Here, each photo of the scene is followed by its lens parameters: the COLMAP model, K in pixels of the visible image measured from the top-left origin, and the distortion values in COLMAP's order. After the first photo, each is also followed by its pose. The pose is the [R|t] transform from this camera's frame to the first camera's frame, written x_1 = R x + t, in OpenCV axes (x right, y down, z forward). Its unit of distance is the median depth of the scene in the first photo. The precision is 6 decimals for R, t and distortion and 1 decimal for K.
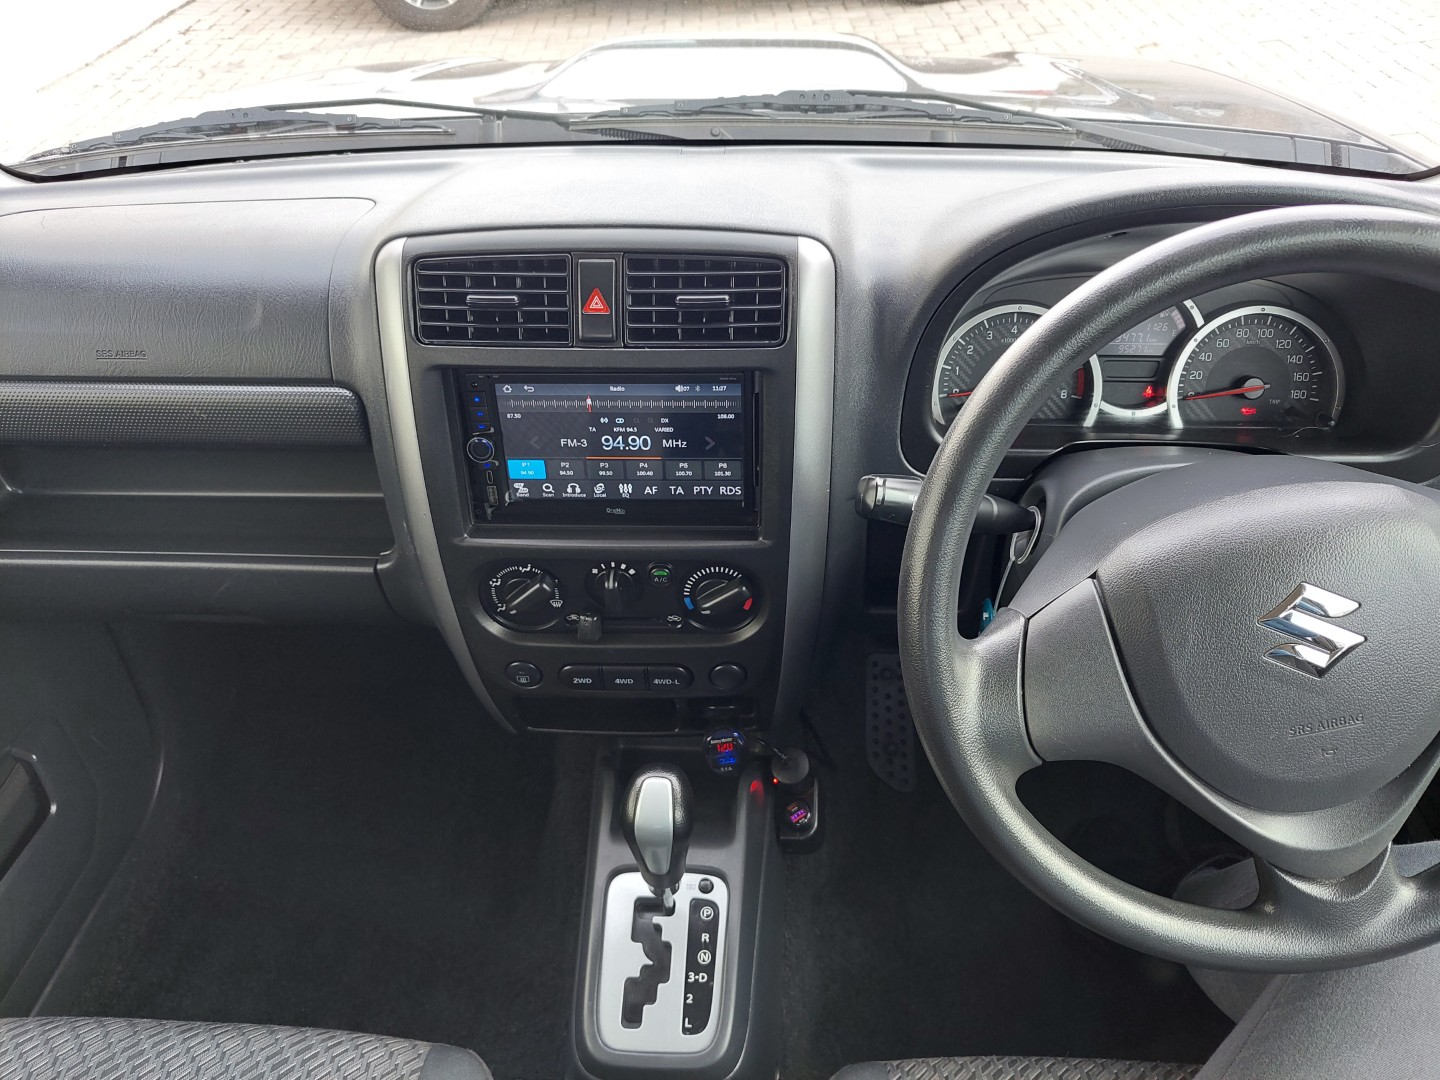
lens RADIAL K [[951.5, 0, 721.0], [0, 951.5, 555.6], [0, 0, 1]] dist [0.009462, -0.000059]
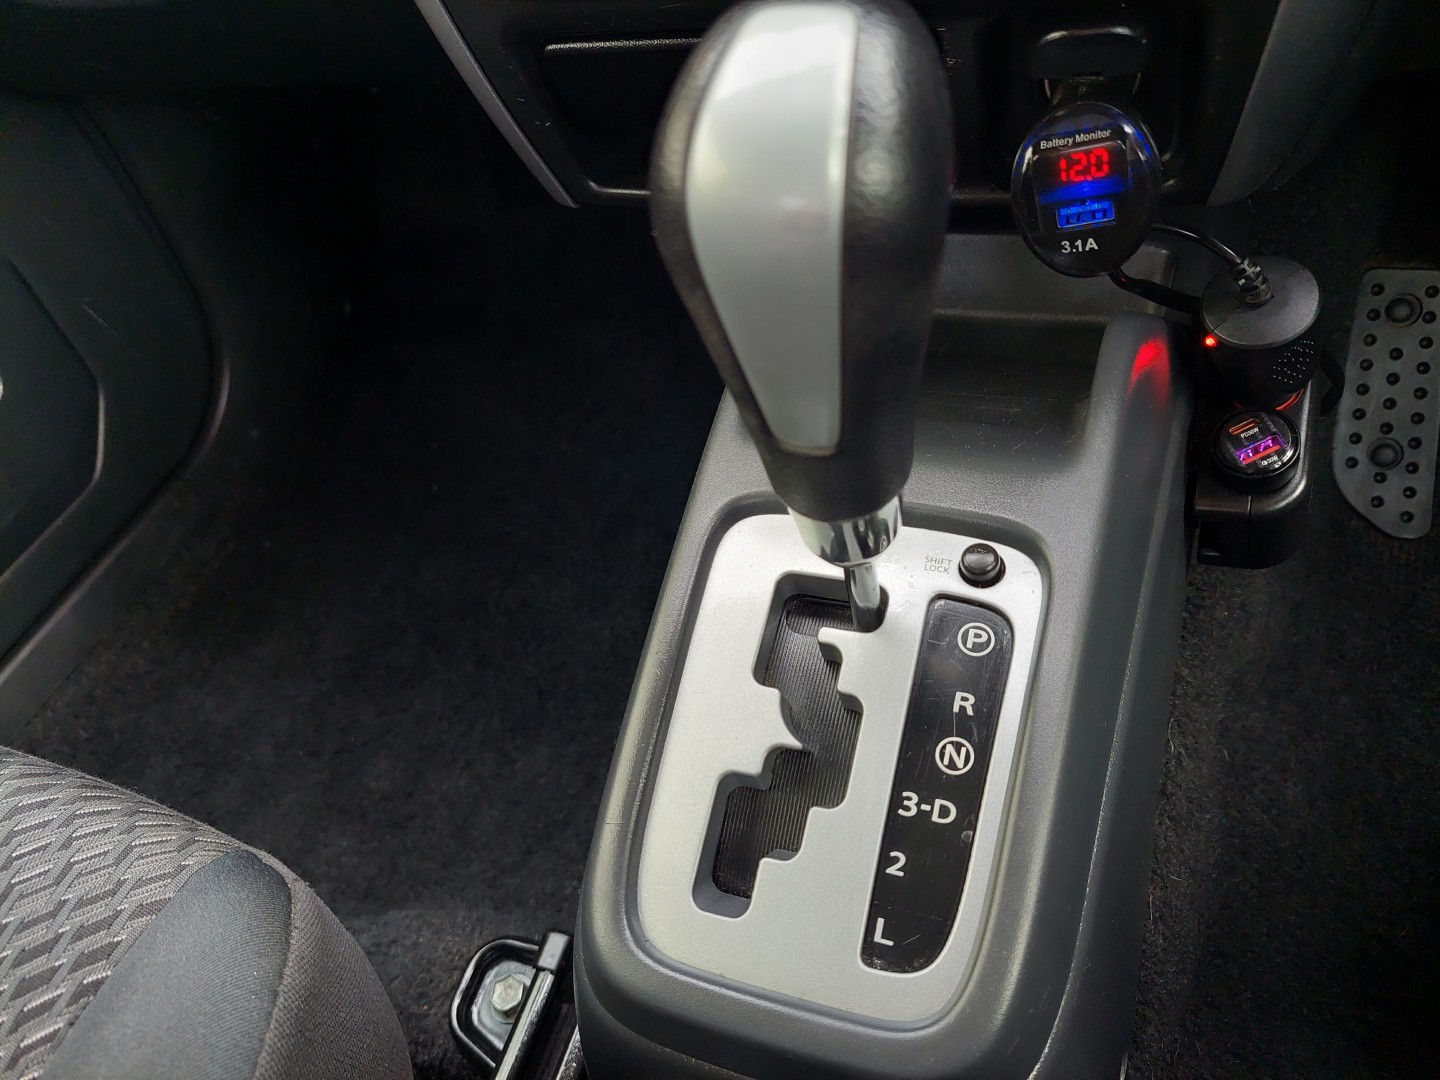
lens RADIAL K [[1037.9, 0, 732.5], [0, 1037.9, 530.3], [0, 0, 1]] dist [0.052667, -0.054149]
pose [[0.955364, 0.103457, -0.276723, 0.001188], [-0.049765, 0.979650, 0.194446, 0.269005], [0.291208, -0.171996, 0.941071, 0.628745]]
